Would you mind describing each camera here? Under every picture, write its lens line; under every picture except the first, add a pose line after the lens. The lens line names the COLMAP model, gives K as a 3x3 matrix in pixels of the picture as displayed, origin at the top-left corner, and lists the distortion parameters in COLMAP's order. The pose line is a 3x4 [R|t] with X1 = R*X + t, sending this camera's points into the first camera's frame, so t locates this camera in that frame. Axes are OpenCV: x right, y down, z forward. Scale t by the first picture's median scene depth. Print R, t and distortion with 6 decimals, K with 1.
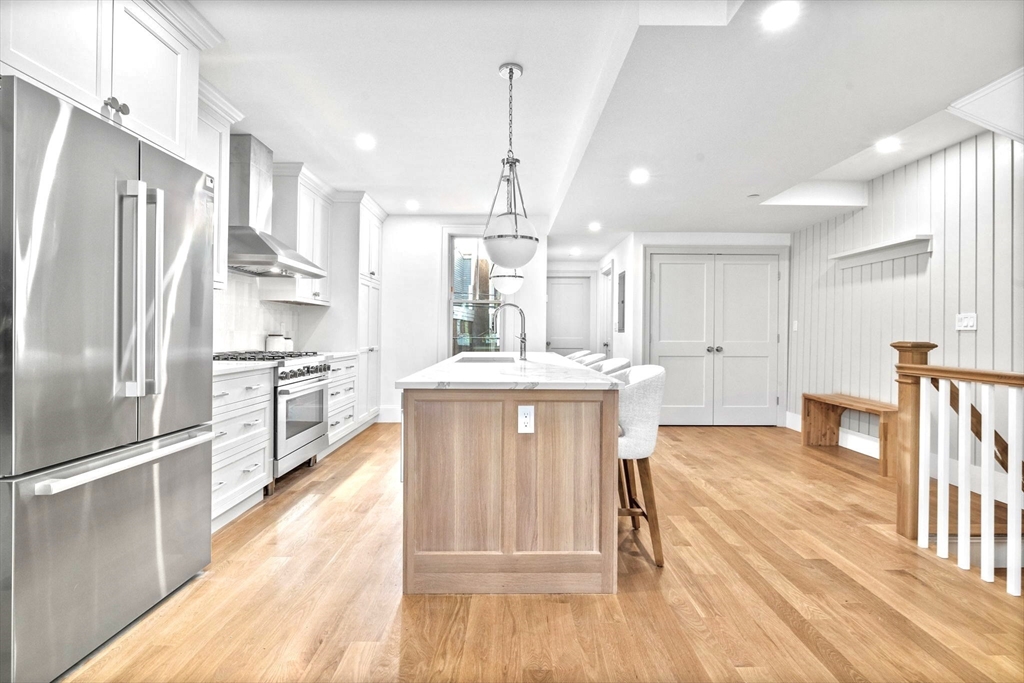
lens RADIAL K [[467.0, 0, 512.0], [0, 467.0, 341.5], [0, 0, 1]] dist [0.001415, 0.000204]
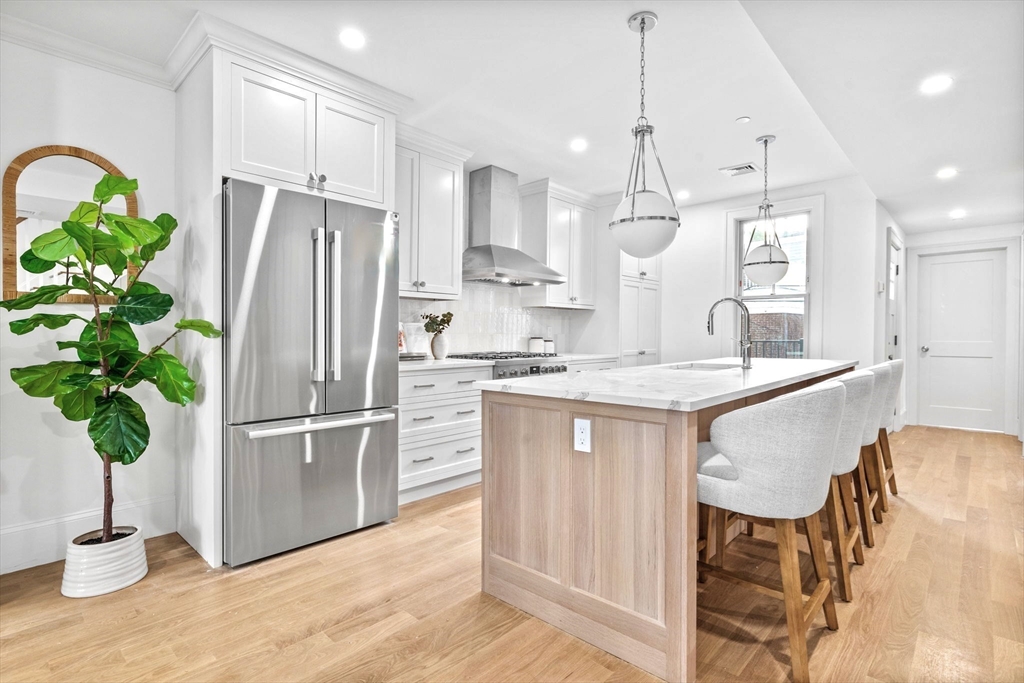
lens RADIAL K [[487.5, 0, 533.3], [0, 487.5, 343.5], [0, 0, 1]] dist [-0.000200, 0.000195]
pose [[0.750016, 0.005909, -0.661393, 0.545750], [-0.007922, 0.999969, -0.000049, -0.000179], [0.661372, 0.005276, 0.750039, 0.270003]]
